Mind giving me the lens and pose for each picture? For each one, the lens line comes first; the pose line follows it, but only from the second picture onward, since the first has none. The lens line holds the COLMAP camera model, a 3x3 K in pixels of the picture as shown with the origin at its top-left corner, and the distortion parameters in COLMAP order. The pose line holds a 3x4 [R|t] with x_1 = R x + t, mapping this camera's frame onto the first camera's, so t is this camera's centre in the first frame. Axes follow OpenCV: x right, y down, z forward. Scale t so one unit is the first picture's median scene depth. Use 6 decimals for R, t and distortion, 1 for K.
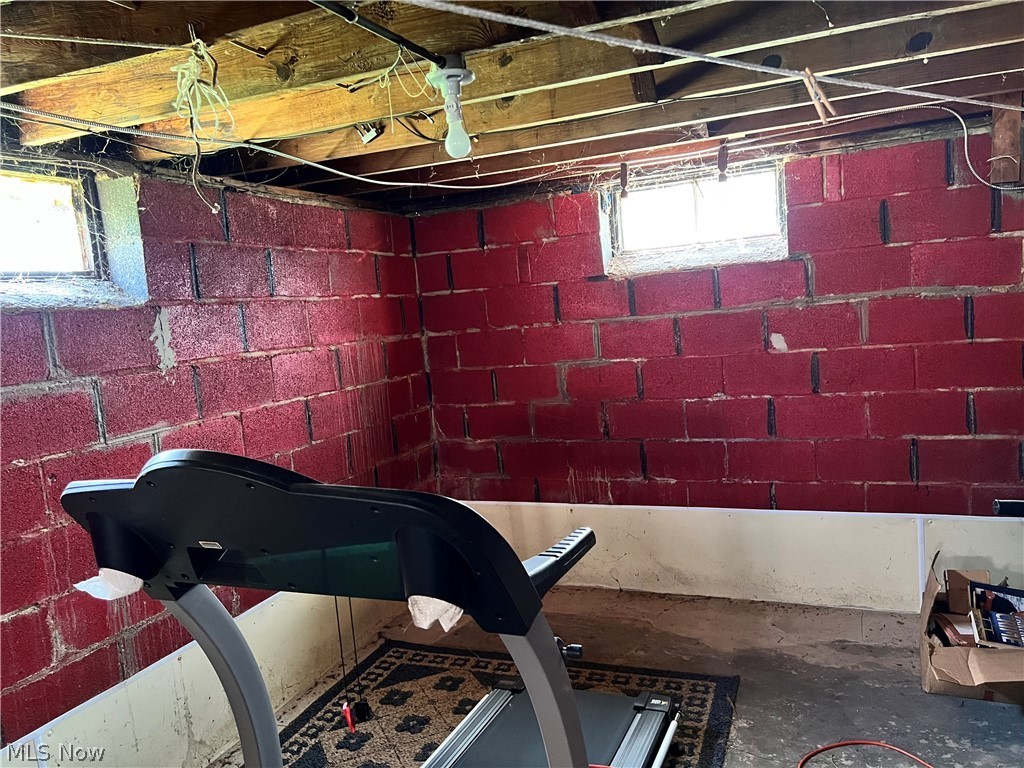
lens RADIAL K [[769.1, 0, 516.2], [0, 769.1, 385.8], [0, 0, 1]] dist [0.056226, -0.064369]
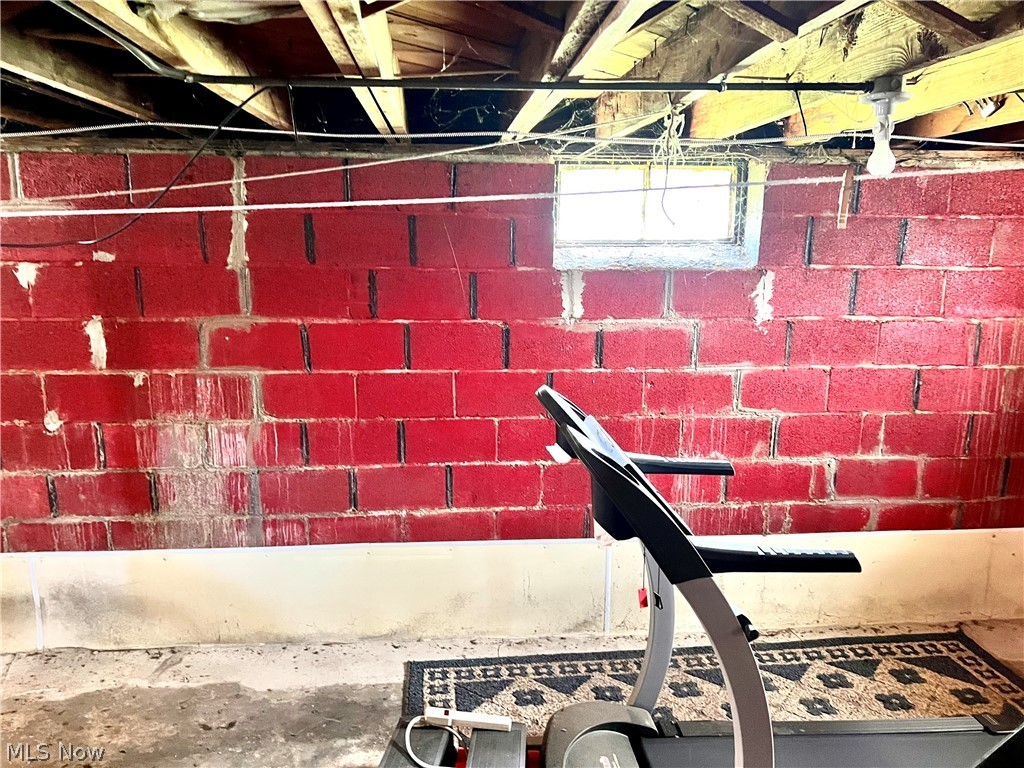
lens RADIAL K [[769.1, 0, 514.1], [0, 769.1, 384.2], [0, 0, 1]] dist [0.056226, -0.064369]
pose [[0.475174, 0.237505, -0.847231, 0.366199], [-0.140389, 0.971011, 0.193466, -0.090853], [0.868620, 0.027011, 0.494742, 0.041412]]
